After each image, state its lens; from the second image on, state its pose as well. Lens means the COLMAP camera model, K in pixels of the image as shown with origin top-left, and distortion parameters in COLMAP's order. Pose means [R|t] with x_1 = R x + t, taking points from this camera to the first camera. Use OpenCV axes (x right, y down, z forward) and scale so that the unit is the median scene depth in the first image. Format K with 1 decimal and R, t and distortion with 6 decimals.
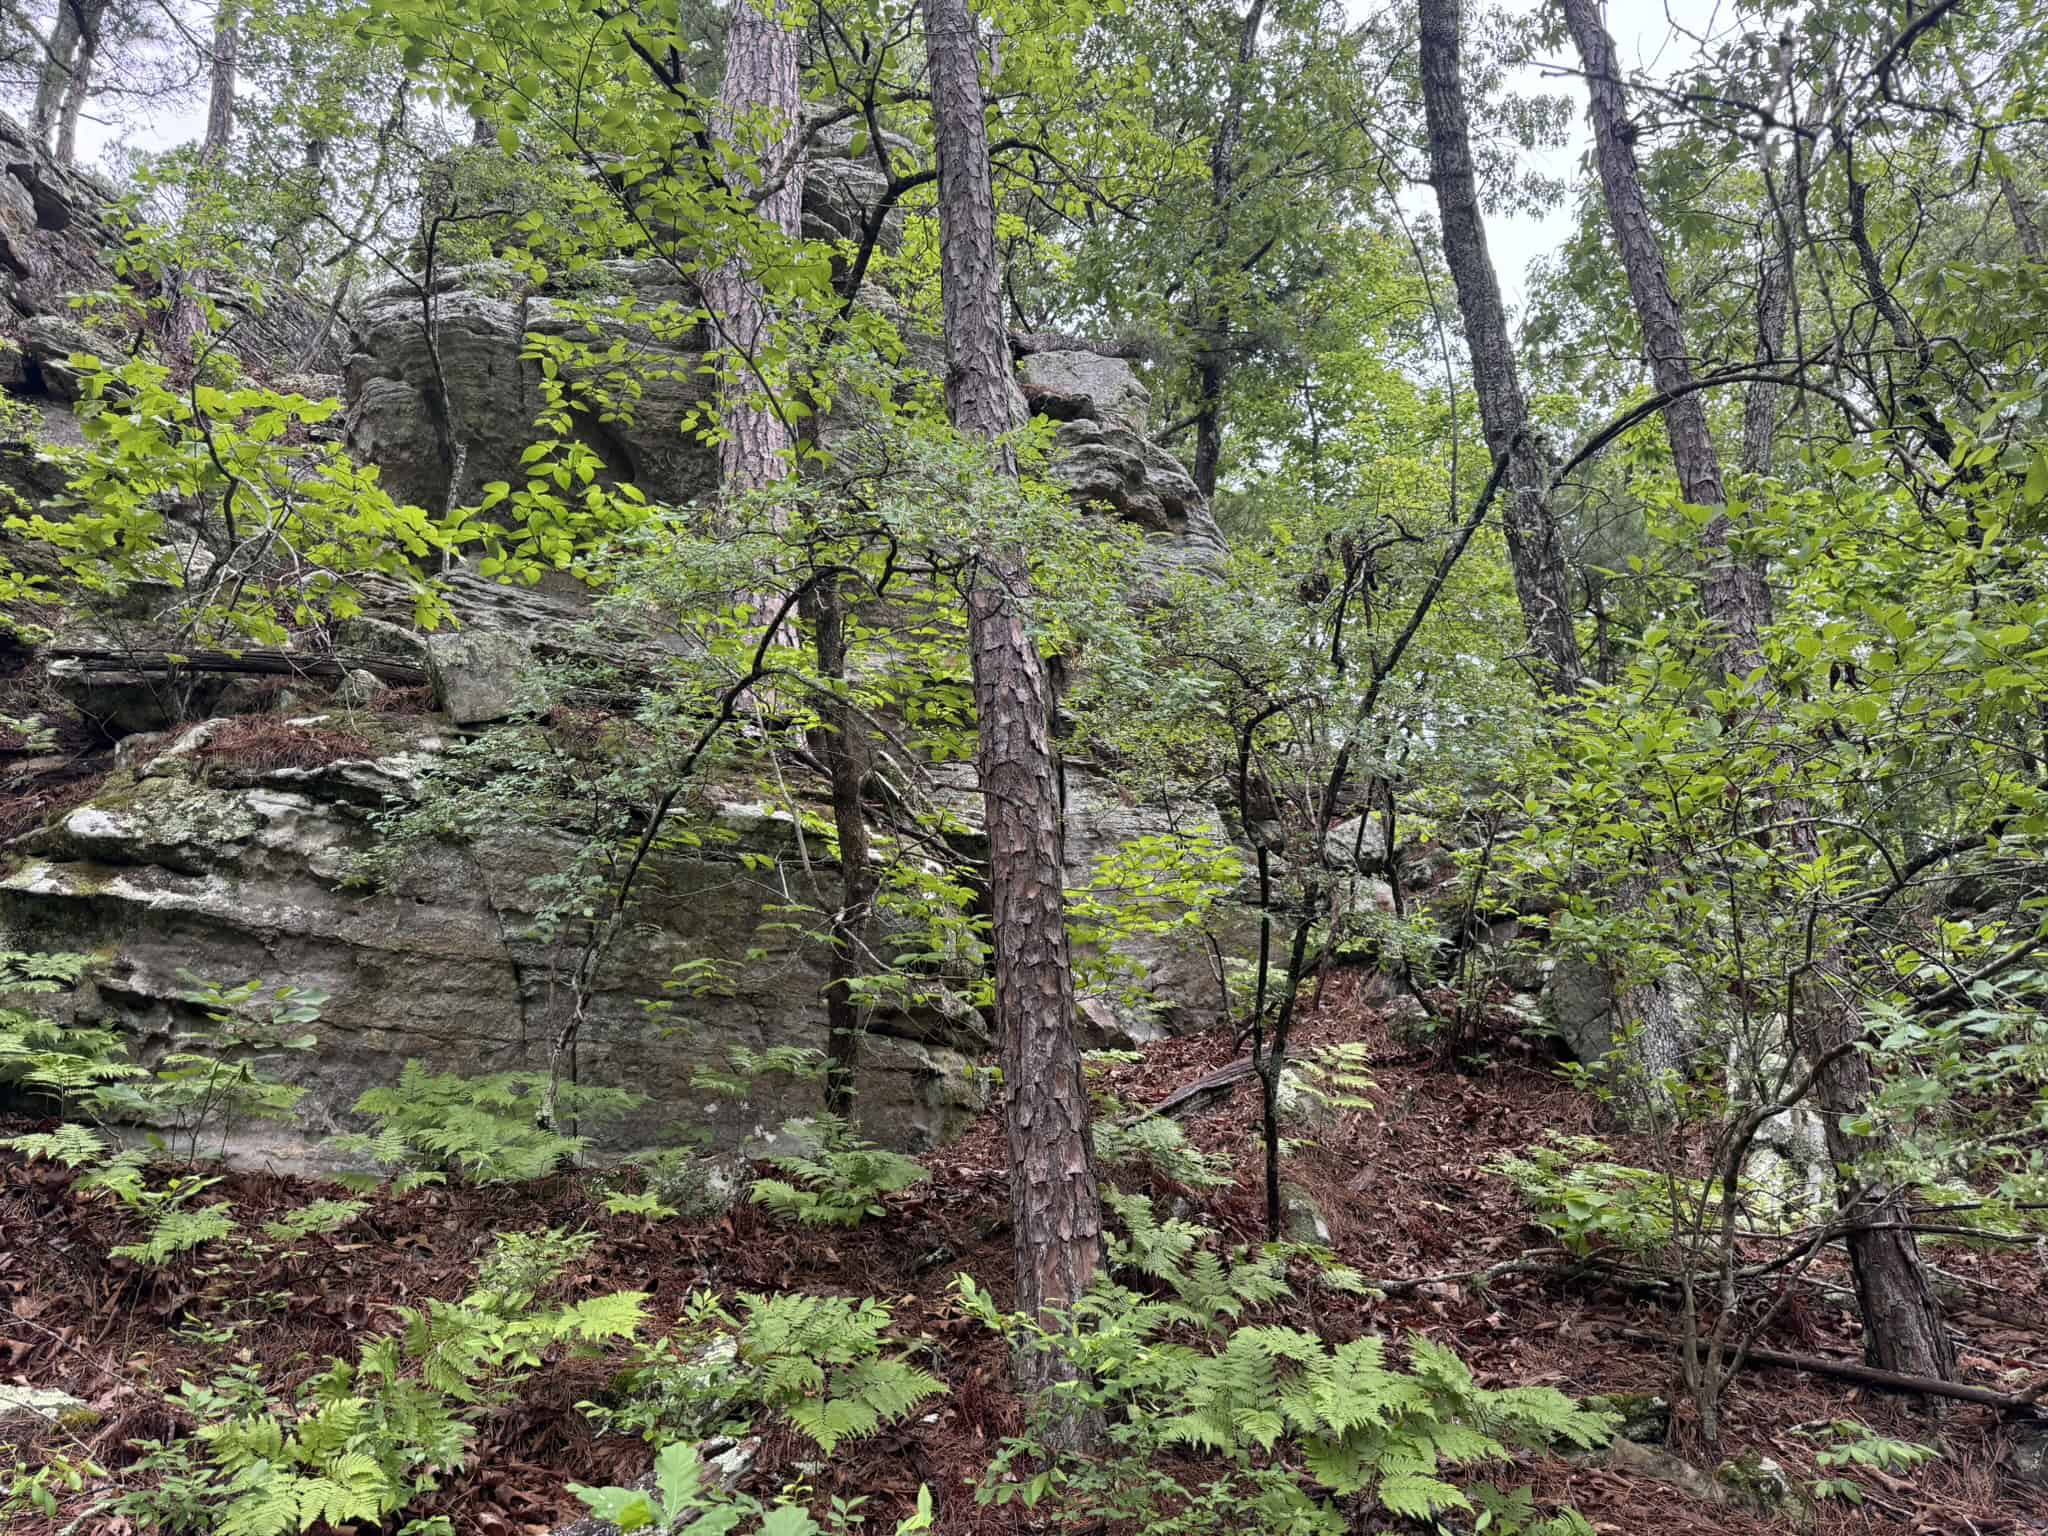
lens RADIAL K [[1429.7, 0, 1023.6], [0, 1429.7, 769.1], [0, 0, 1]] dist [0.000357, -0.001606]
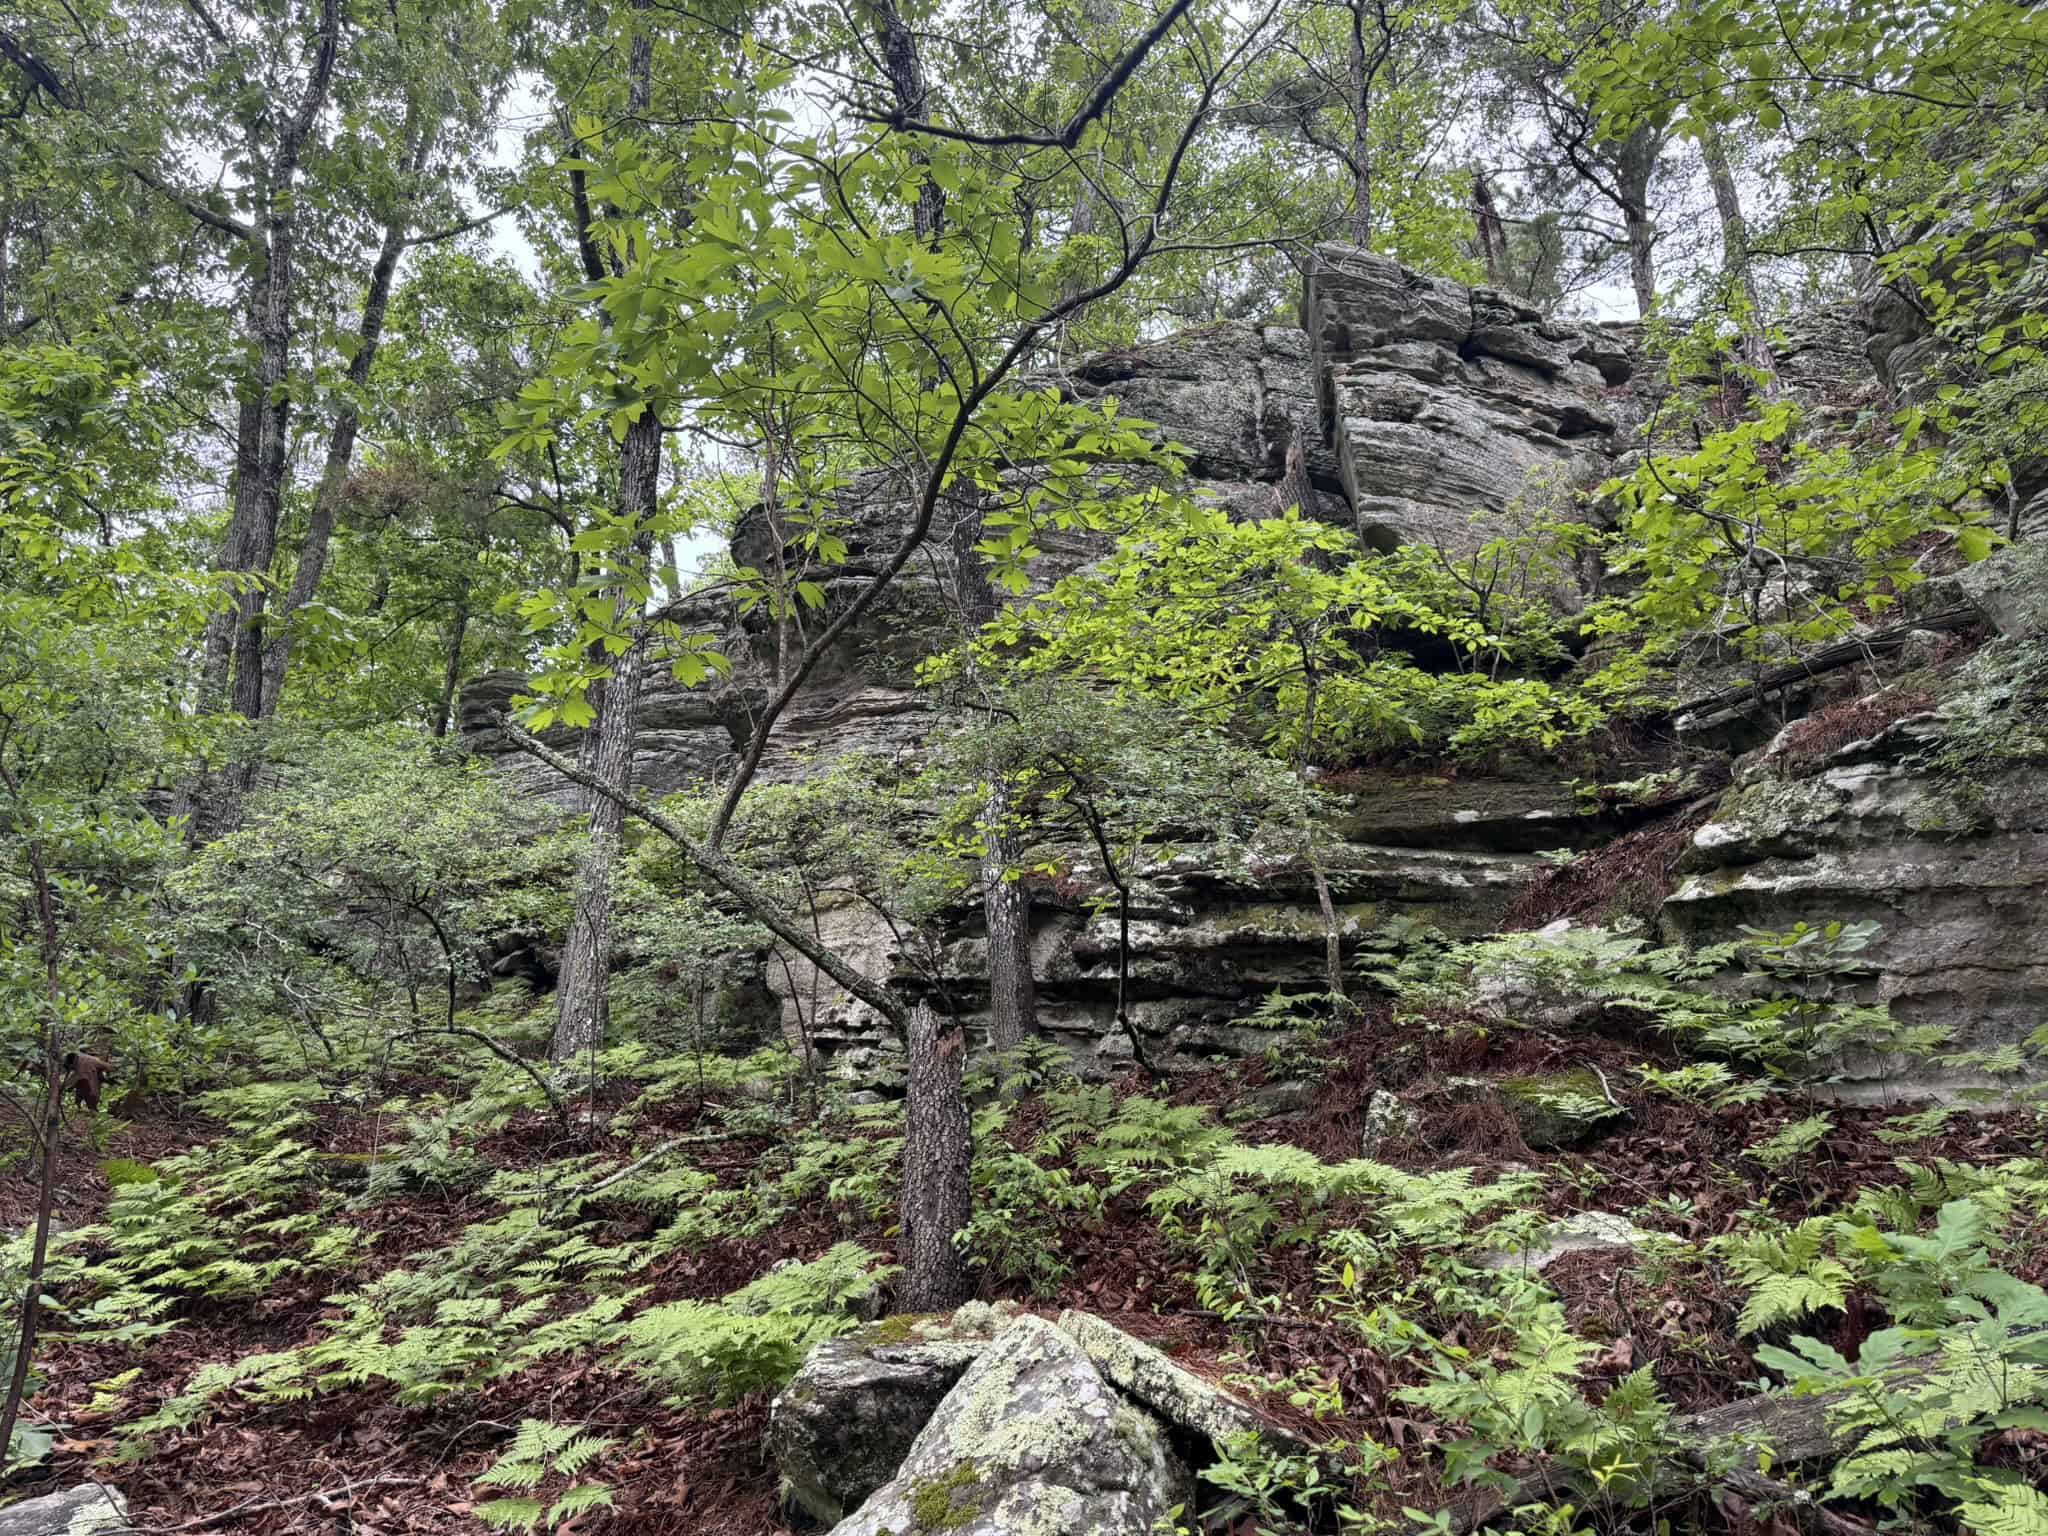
lens RADIAL K [[1429.7, 0, 1023.6], [0, 1429.7, 767.9], [0, 0, 1]] dist [0.000357, -0.001606]
pose [[0.373307, -0.291029, -0.880877, 0.198432], [0.265430, 0.943332, -0.199177, 0.068032], [0.888926, -0.159457, 0.429400, -0.015913]]
